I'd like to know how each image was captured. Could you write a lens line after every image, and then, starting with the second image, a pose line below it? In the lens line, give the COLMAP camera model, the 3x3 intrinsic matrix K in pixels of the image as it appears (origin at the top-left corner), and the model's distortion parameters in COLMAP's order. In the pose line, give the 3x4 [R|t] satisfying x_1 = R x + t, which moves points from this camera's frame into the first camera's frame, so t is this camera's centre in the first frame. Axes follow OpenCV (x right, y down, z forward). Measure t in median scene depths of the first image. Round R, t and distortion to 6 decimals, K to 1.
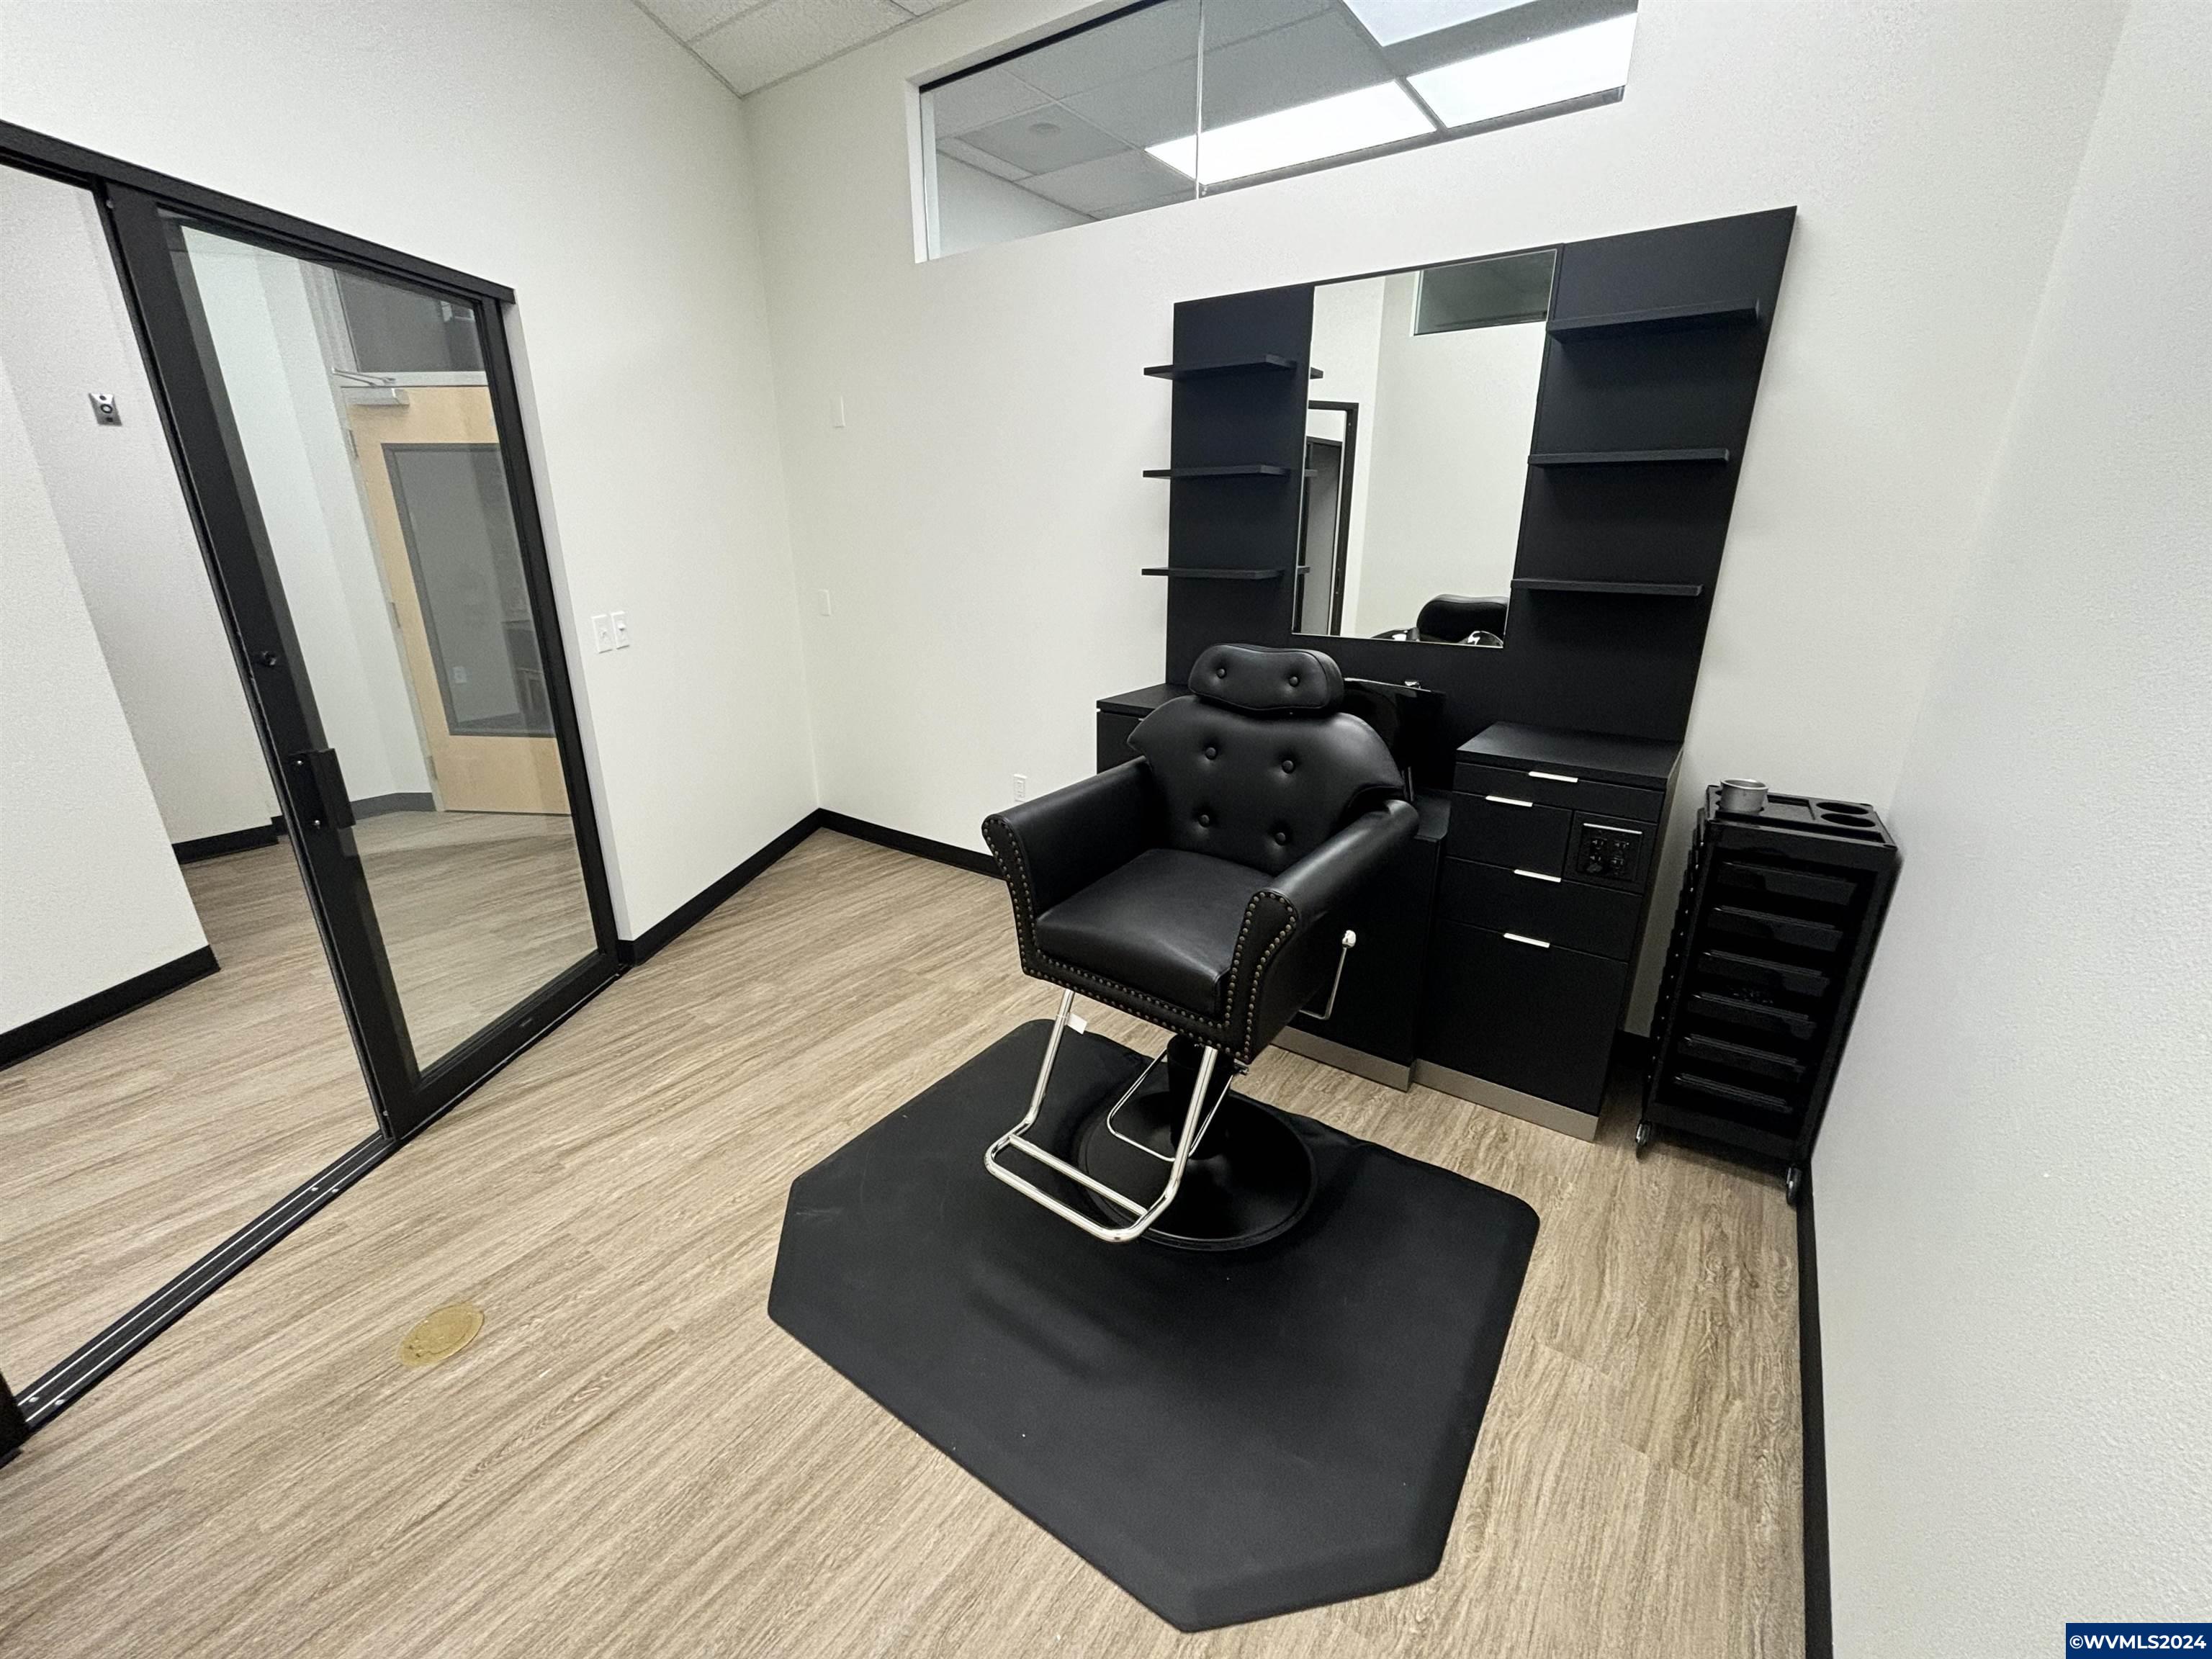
lens RADIAL K [[884.2, 0, 1117.7], [0, 884.2, 829.0], [0, 0, 1]] dist [0.003544, -0.000814]
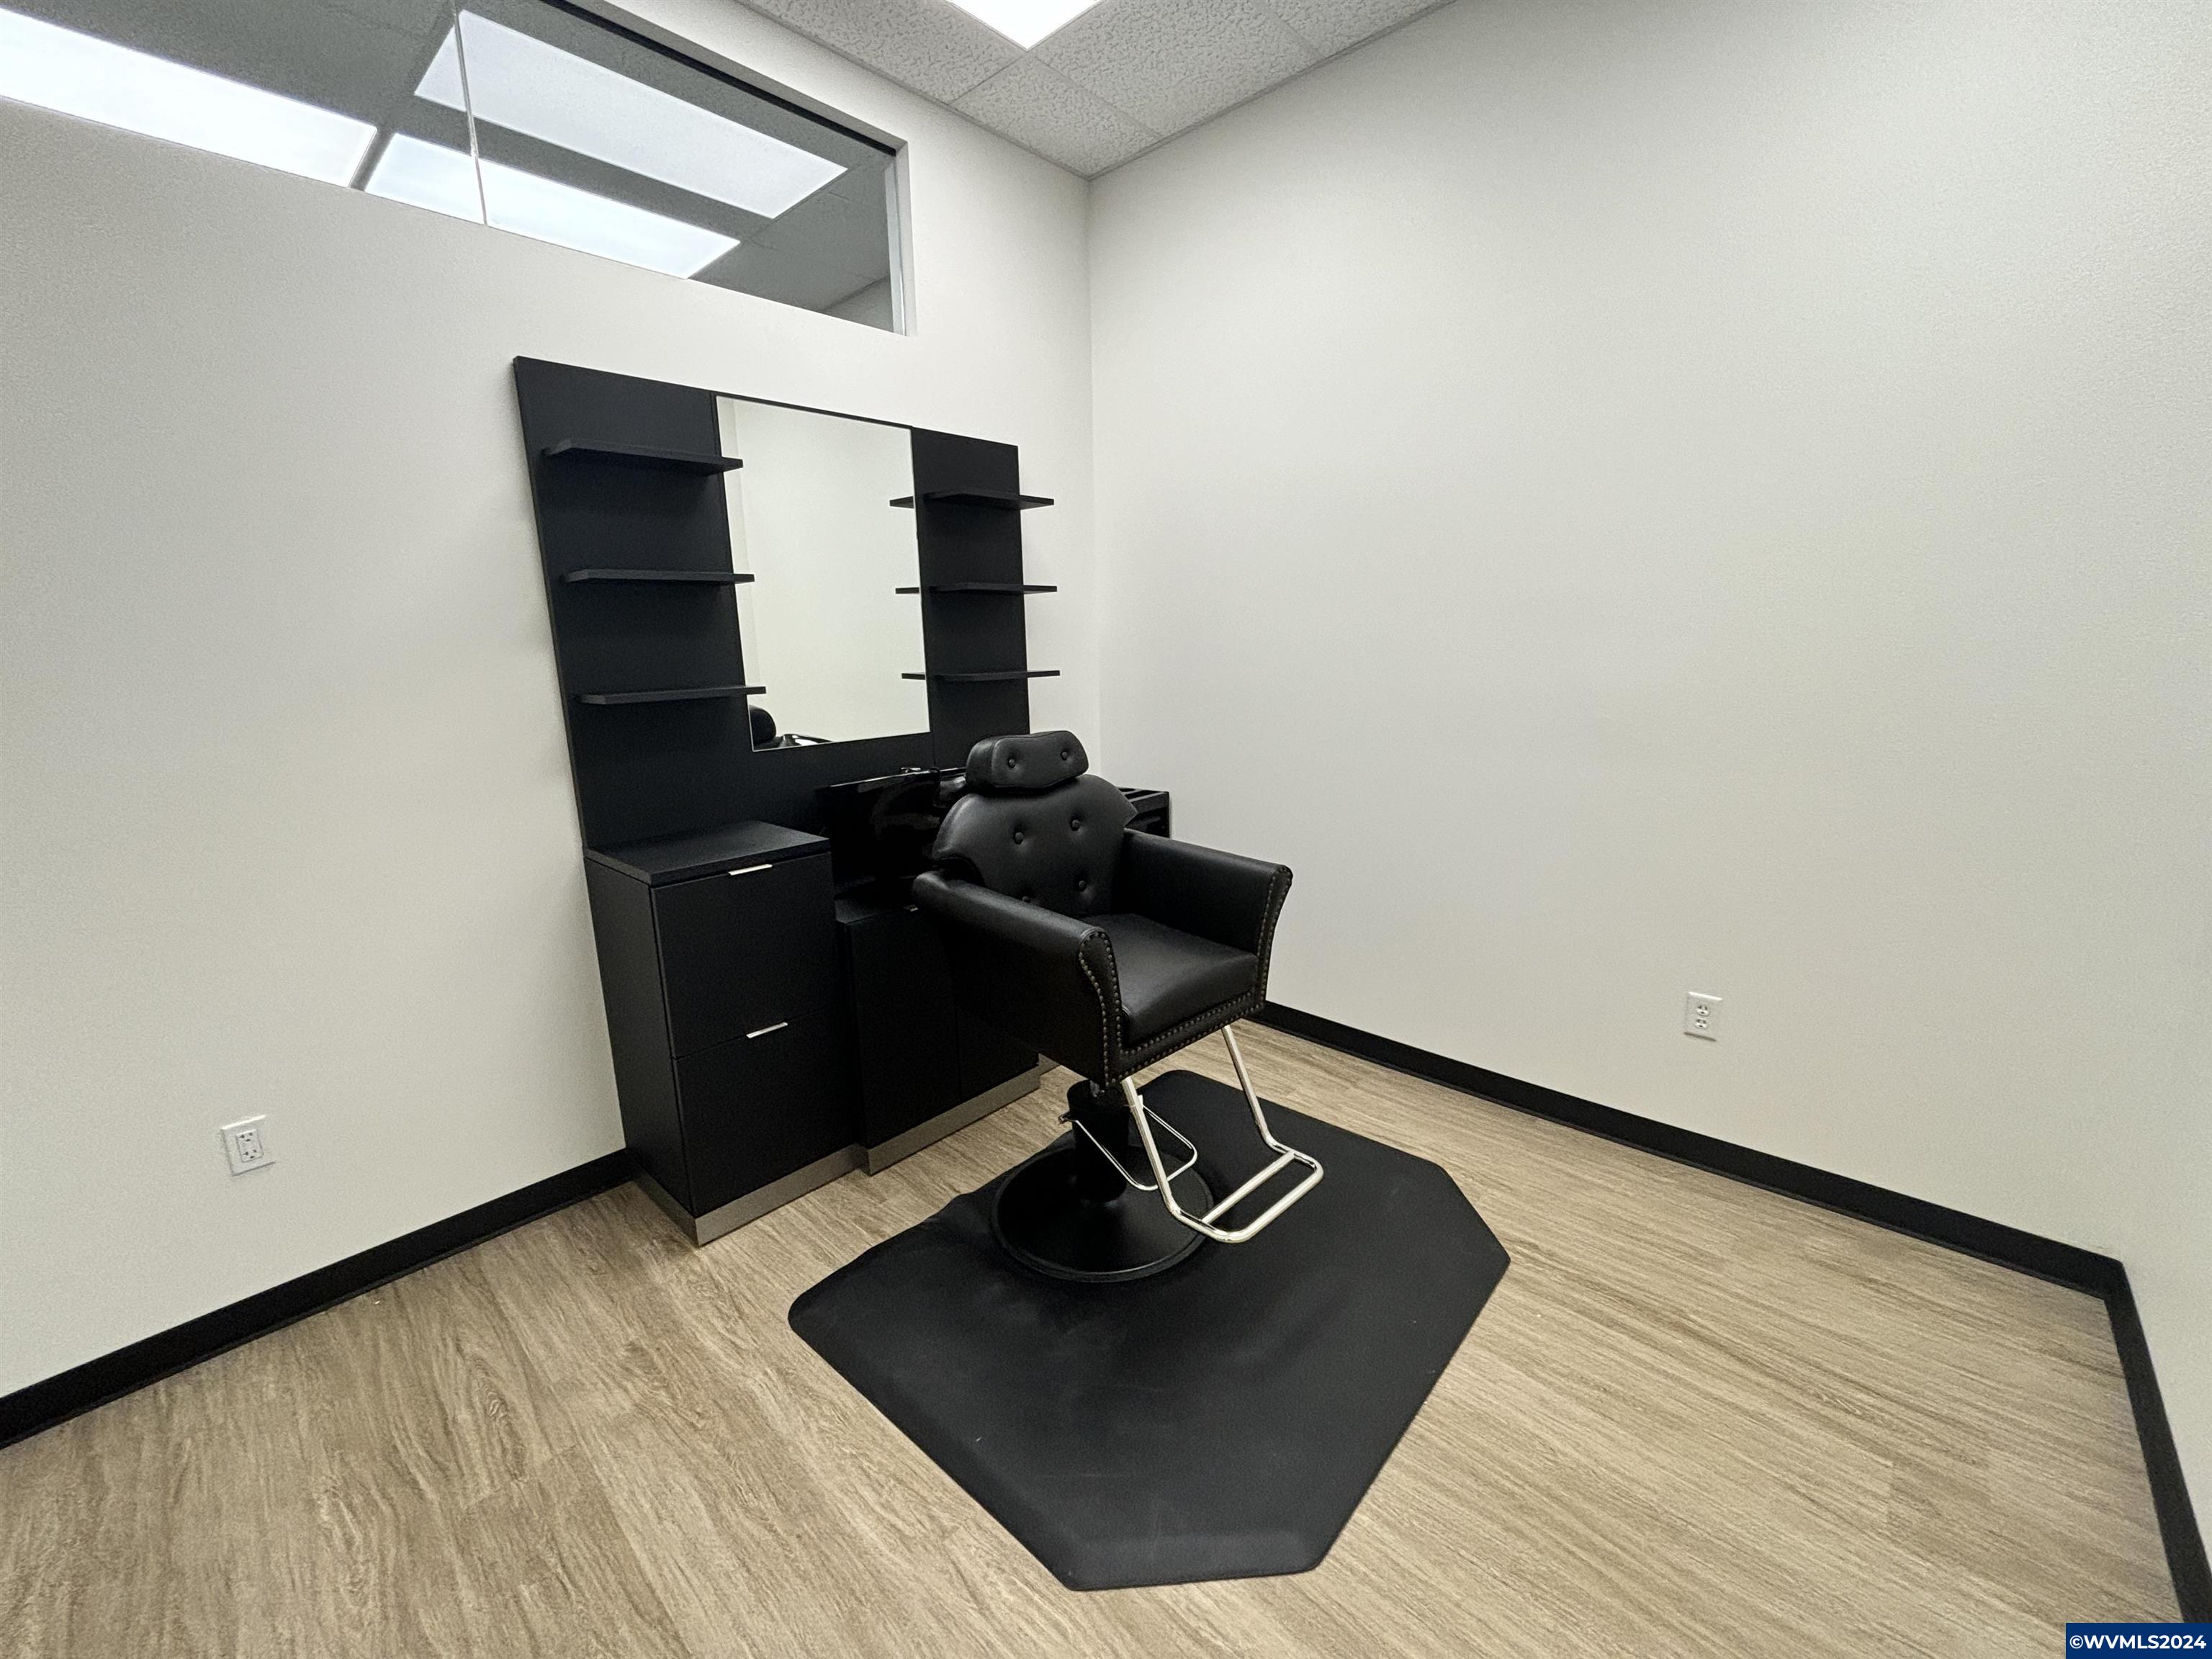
lens RADIAL K [[884.2, 0, 1112.7], [0, 884.2, 823.2], [0, 0, 1]] dist [0.003544, -0.000814]
pose [[0.135209, -0.211480, 0.967985, -1.098211], [0.351153, 0.923771, 0.152771, -0.265587], [-0.926504, 0.319254, 0.199165, 0.835995]]
